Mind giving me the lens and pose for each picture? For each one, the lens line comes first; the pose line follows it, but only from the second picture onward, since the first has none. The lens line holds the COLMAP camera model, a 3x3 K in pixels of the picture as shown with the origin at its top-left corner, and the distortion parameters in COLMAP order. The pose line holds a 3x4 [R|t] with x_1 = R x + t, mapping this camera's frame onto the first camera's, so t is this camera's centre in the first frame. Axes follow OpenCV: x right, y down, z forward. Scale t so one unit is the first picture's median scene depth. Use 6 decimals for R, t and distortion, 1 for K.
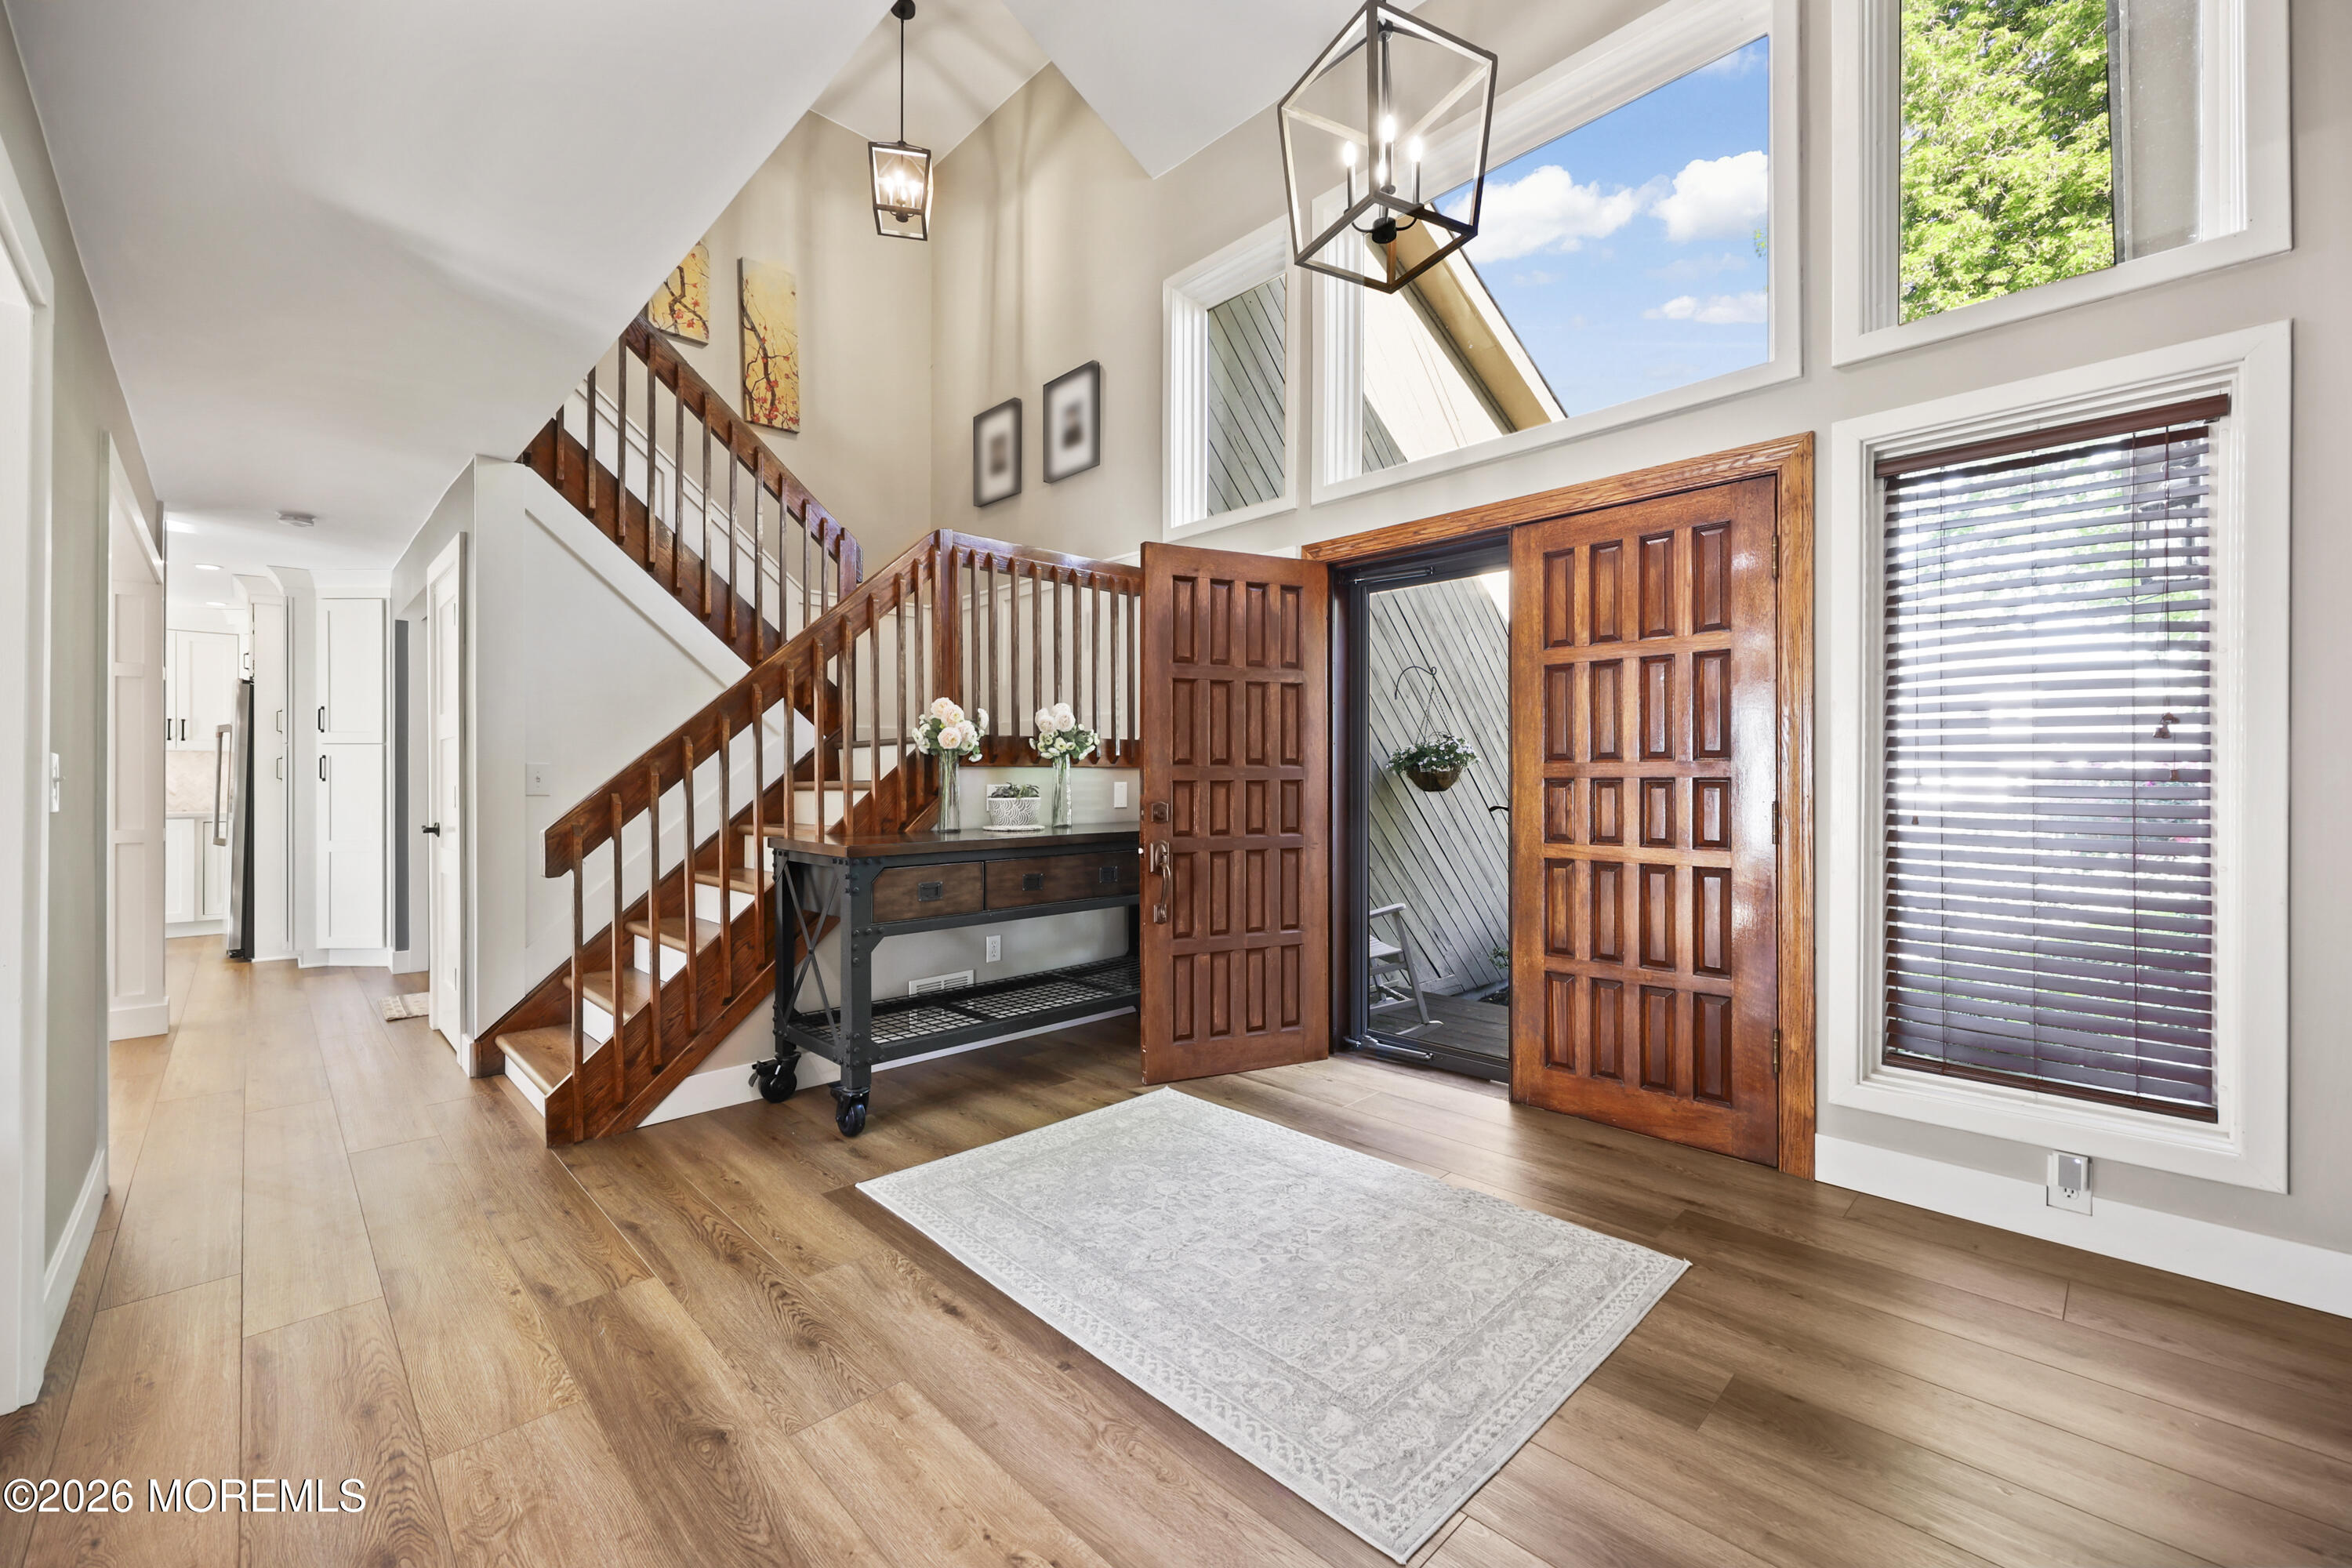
lens RADIAL K [[963.8, 0, 1177.6], [0, 963.8, 786.4], [0, 0, 1]] dist [0.002783, 0.000252]
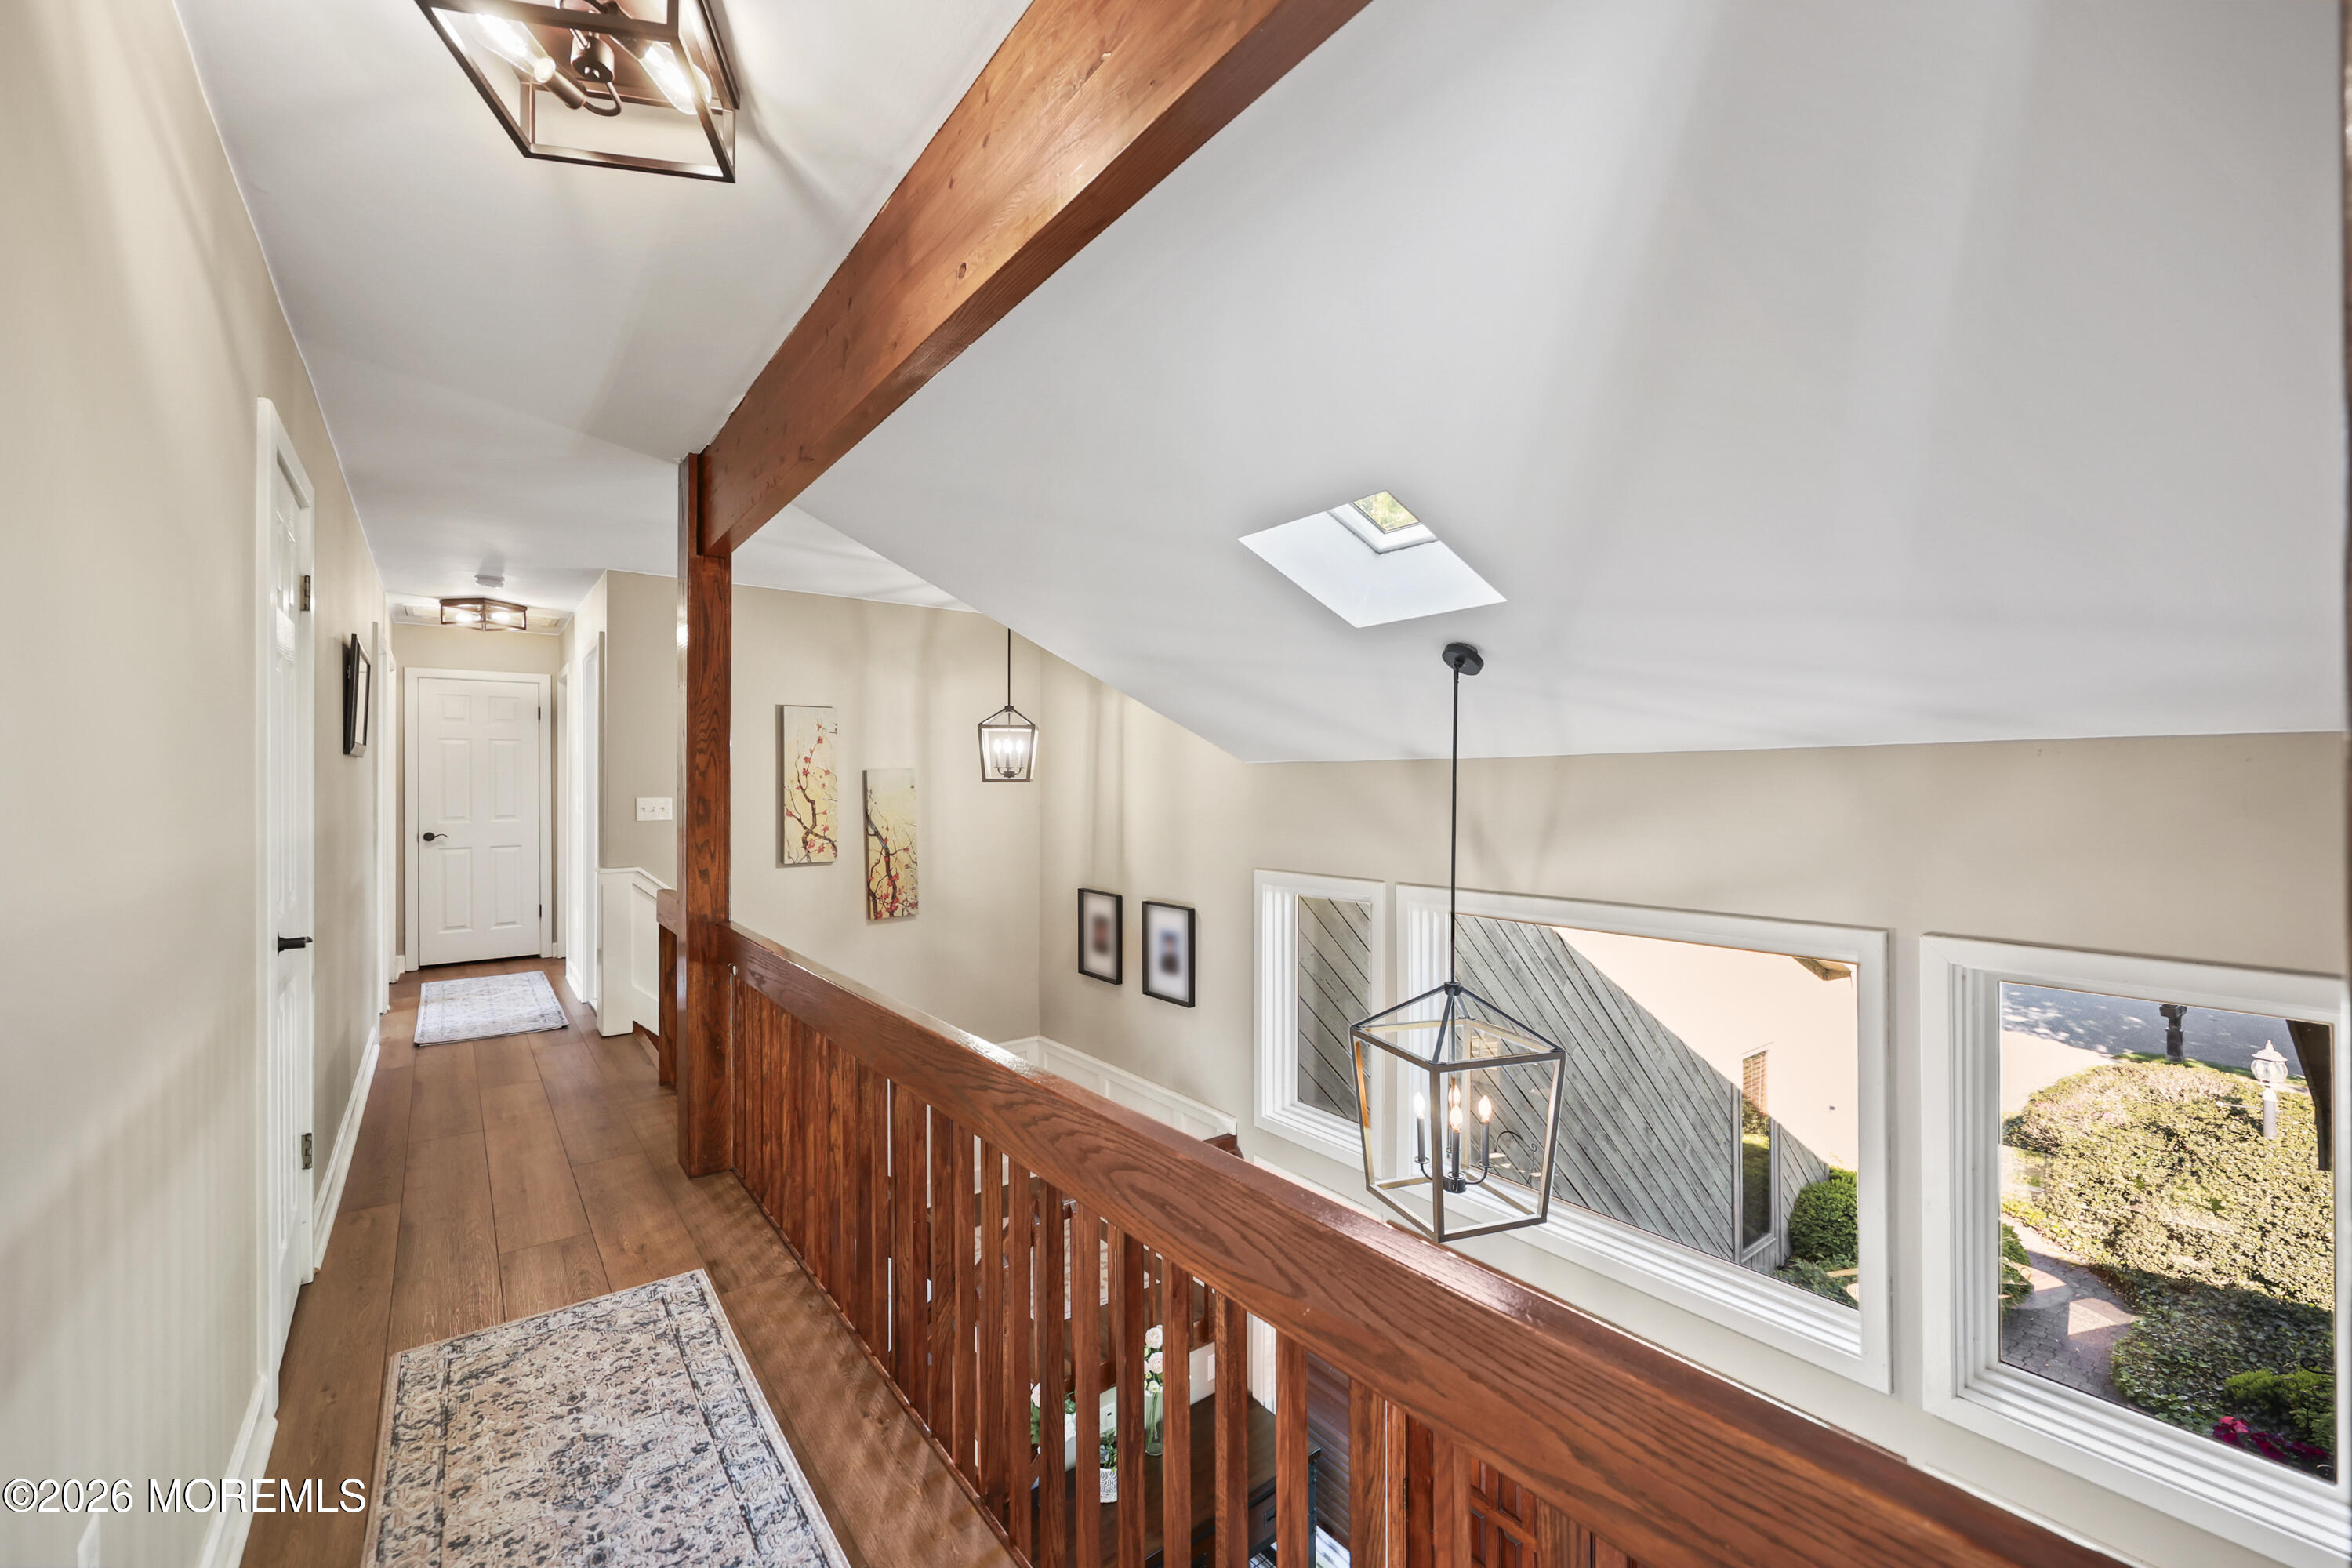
lens RADIAL K [[963.8, 0, 1179.2], [0, 963.8, 781.0], [0, 0, 1]] dist [0.002783, 0.000252]
pose [[0.993037, -0.003295, -0.117761, 0.031370], [0.002442, 0.999970, -0.007389, -0.708594], [0.117781, 0.007050, 0.993015, -0.041114]]
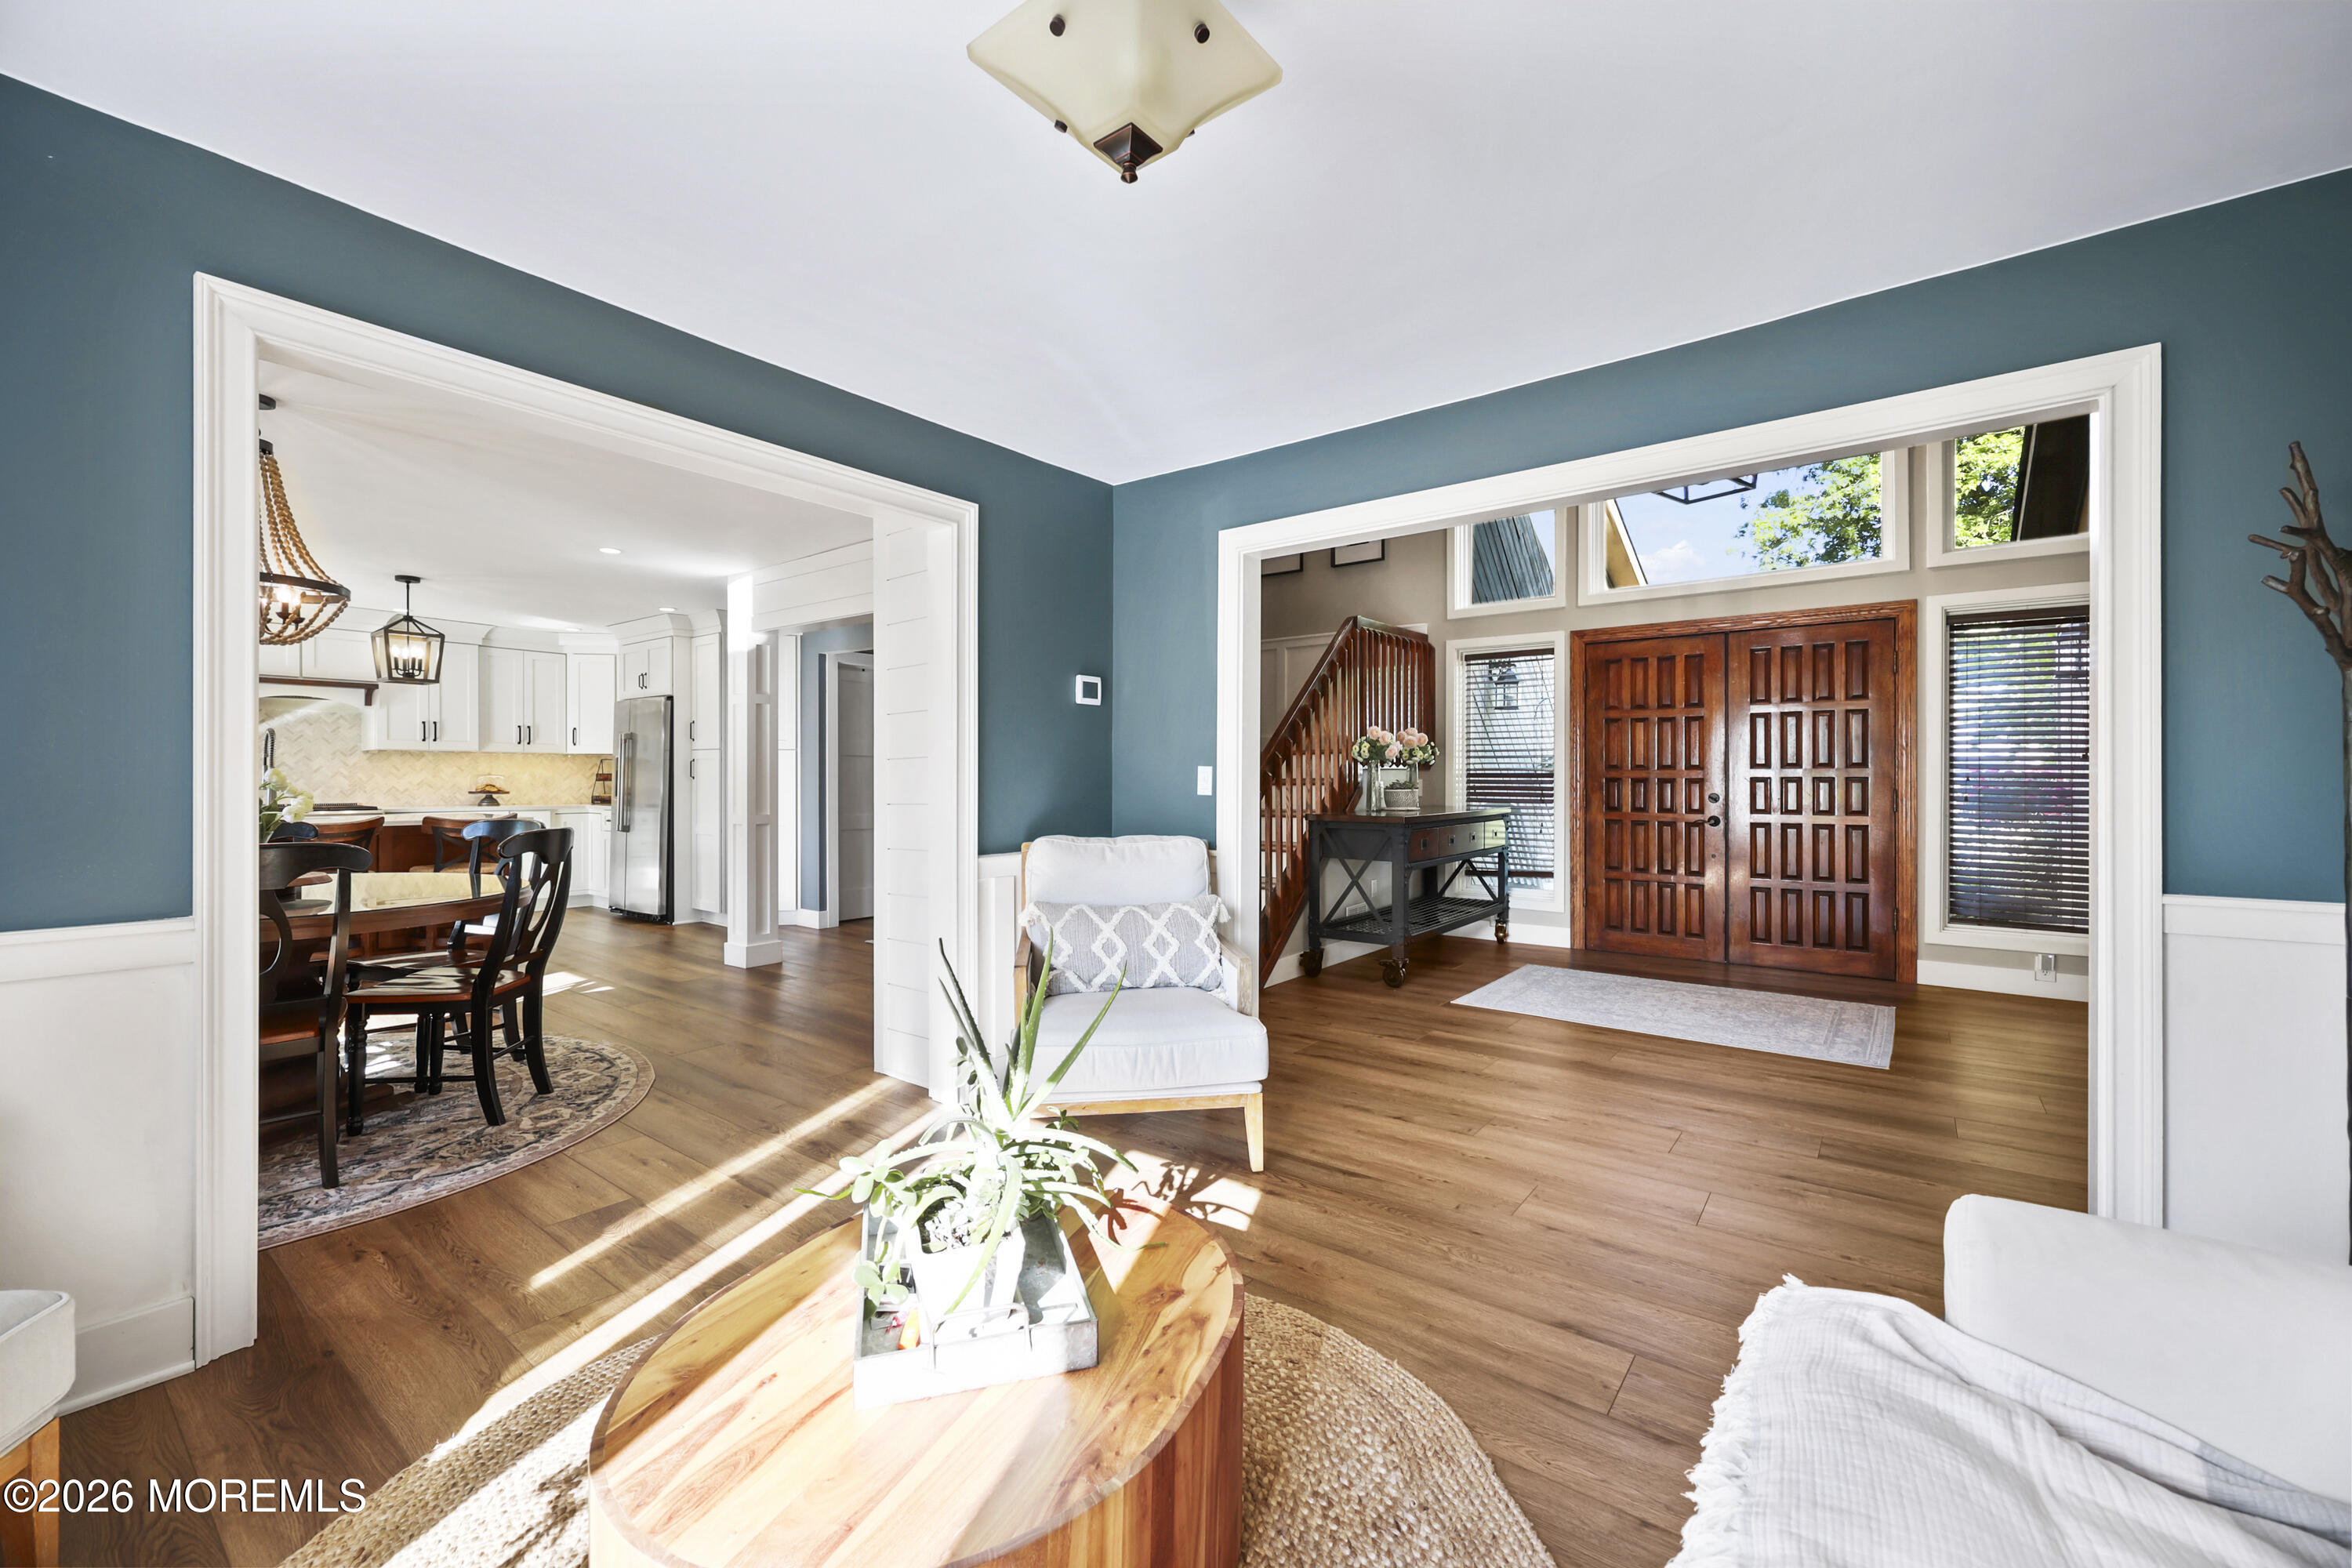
lens RADIAL K [[963.8, 0, 1167.5], [0, 963.8, 784.2], [0, 0, 1]] dist [0.002783, 0.000252]
pose [[0.989720, -0.001743, 0.143009, -0.752852], [0.001830, 0.999998, -0.000477, 0.002438], [-0.143008, 0.000734, 0.989721, -0.481045]]
